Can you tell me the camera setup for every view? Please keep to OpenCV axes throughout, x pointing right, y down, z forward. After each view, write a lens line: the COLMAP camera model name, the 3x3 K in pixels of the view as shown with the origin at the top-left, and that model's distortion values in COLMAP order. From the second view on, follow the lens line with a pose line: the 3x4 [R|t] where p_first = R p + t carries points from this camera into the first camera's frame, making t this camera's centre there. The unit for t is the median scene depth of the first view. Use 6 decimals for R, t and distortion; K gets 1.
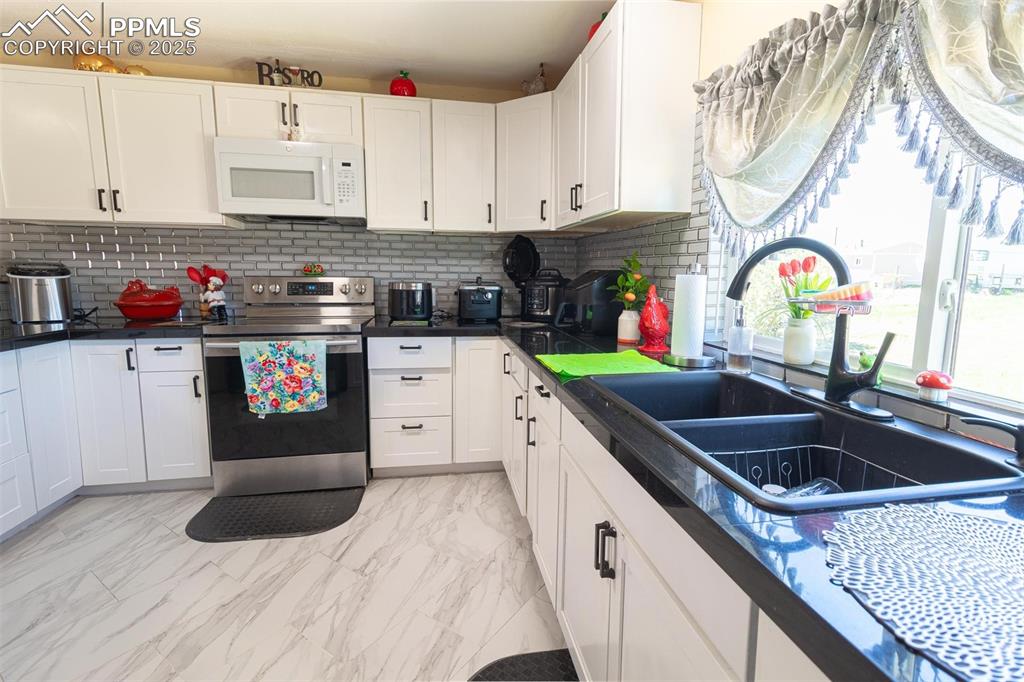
lens RADIAL K [[477.0, 0, 515.2], [0, 477.0, 334.4], [0, 0, 1]] dist [0.005722, -0.000152]
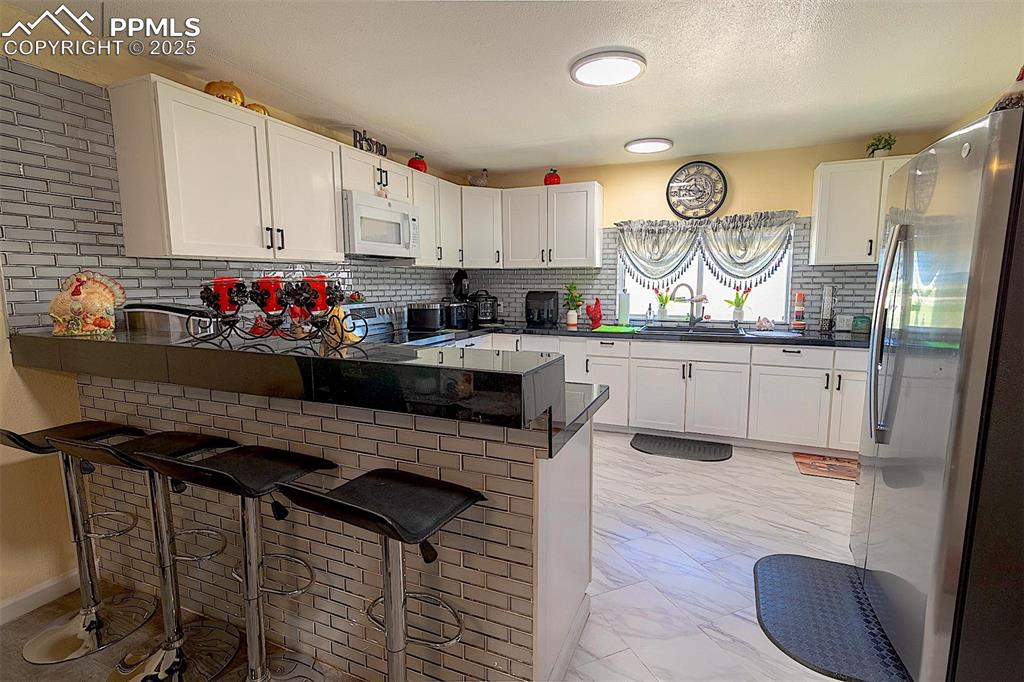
lens RADIAL K [[477.0, 0, 515.1], [0, 477.0, 342.7], [0, 0, 1]] dist [0.005722, -0.000152]
pose [[0.546054, -0.120397, 0.829054, -1.372169], [0.121753, 0.990517, 0.063653, -0.058688], [-0.828856, 0.066182, 0.555534, 0.022074]]
